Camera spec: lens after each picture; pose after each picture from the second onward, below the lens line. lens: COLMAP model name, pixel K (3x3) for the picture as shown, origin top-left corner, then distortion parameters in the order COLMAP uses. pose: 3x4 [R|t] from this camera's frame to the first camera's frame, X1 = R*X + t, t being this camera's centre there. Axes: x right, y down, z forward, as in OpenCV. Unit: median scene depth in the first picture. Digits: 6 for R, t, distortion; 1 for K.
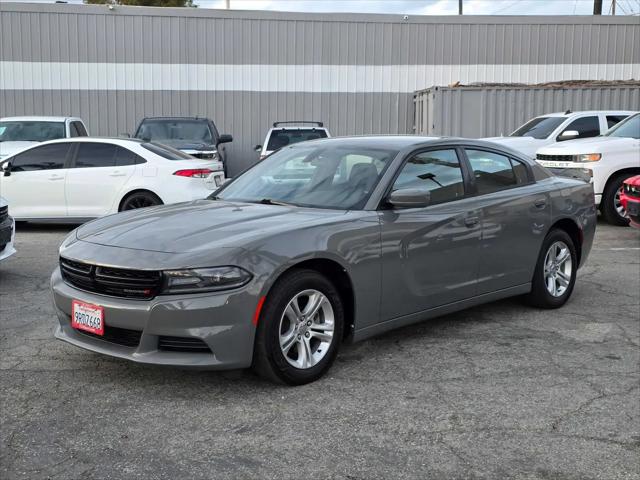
lens RADIAL K [[853.2, 0, 320.0], [0, 853.2, 240.0], [0, 0, 1]] dist [0.184601, -0.549045]
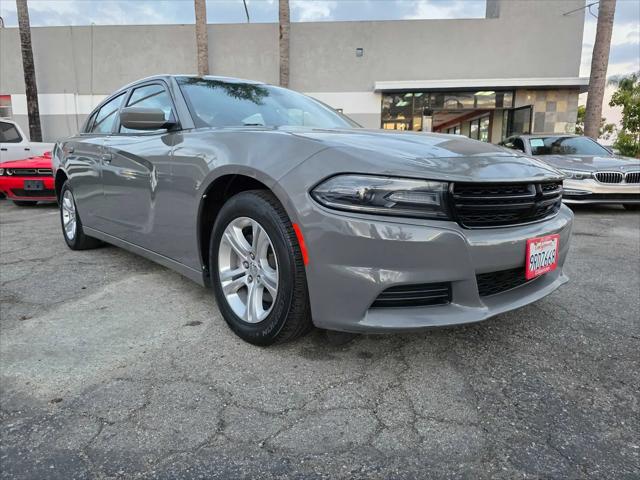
lens RADIAL K [[431.4, 0, 311.7], [0, 431.4, 239.1], [0, 0, 1]] dist [0.041733, -0.039877]
pose [[0.097687, -0.156193, 0.982884, -0.600110], [0.119569, 0.982296, 0.144215, 0.000691], [-0.988008, 0.103435, 0.114634, 1.070562]]
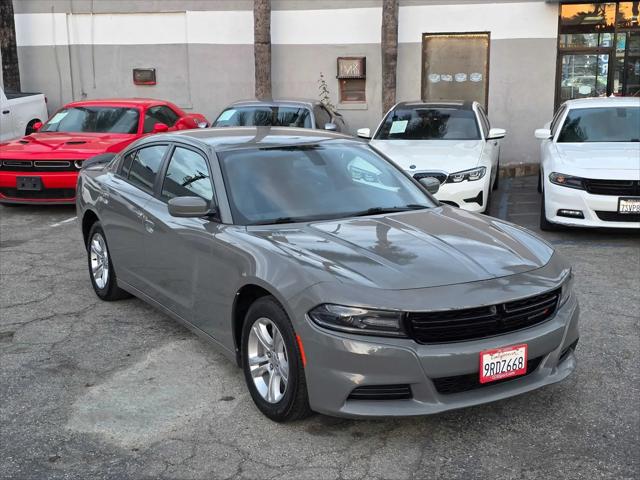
lens RADIAL K [[853.2, 0, 320.0], [0, 853.2, 240.0], [0, 0, 1]] dist [0.184601, -0.549045]
pose [[0.276763, -0.182642, 0.943421, -1.049765], [0.122712, 0.980451, 0.153812, -0.178145], [-0.953071, 0.073199, 0.293765, 0.850110]]
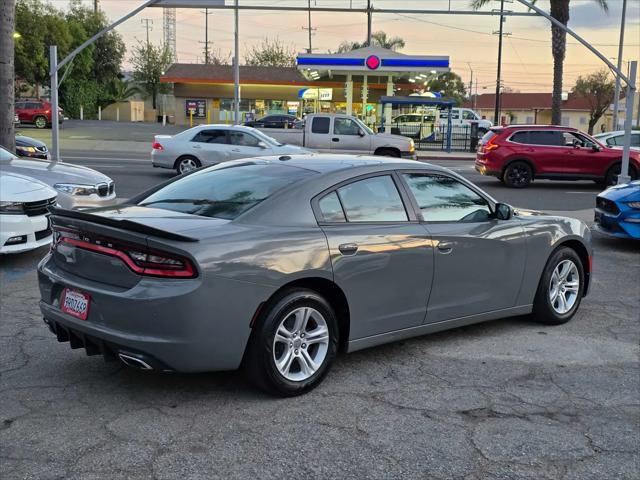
lens RADIAL K [[854.5, 0, 327.5], [0, 854.5, 239.0], [0, 0, 1]] dist [0.164687, -0.460196]
pose [[-0.997356, -0.032107, 0.065191, 0.028963], [-0.013950, 0.965006, 0.261857, -0.365401], [-0.071317, 0.260255, -0.962902, 2.518590]]
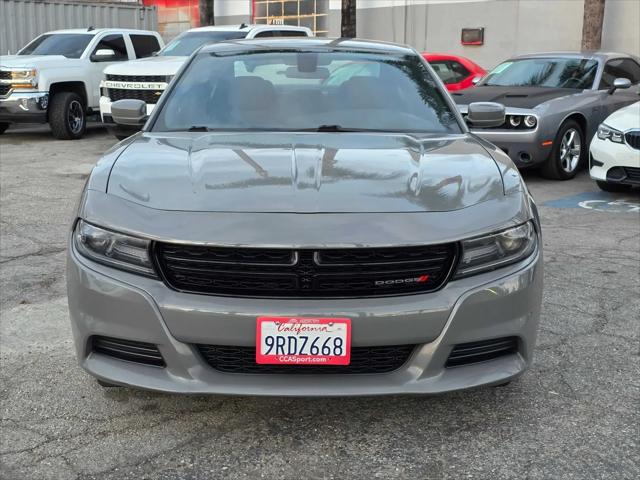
lens RADIAL K [[853.2, 0, 320.0], [0, 853.2, 240.0], [0, 0, 1]] dist [0.184601, -0.549045]
pose [[0.724159, -0.130569, 0.677160, -0.594888], [0.074671, 0.990986, 0.111227, -0.036624], [-0.685579, -0.029982, 0.727381, 0.541606]]
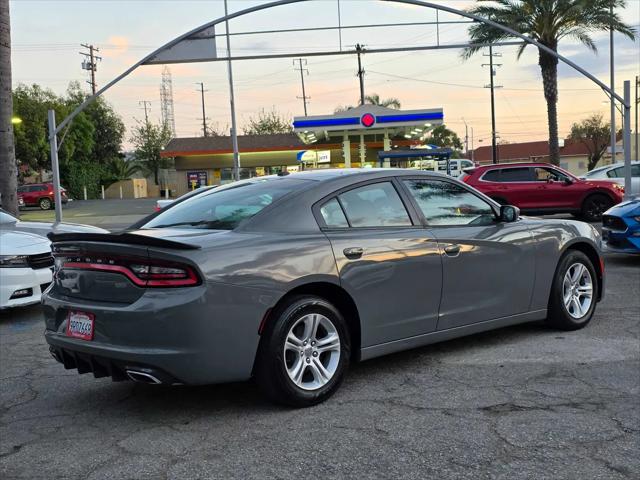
lens RADIAL K [[853.2, 0, 320.0], [0, 853.2, 240.0], [0, 0, 1]] dist [0.184601, -0.549045]
pose [[-0.995647, 0.045821, 0.081164, 0.027133], [0.060554, 0.980000, 0.189561, -0.292899], [-0.070854, 0.193651, -0.978509, 2.518755]]
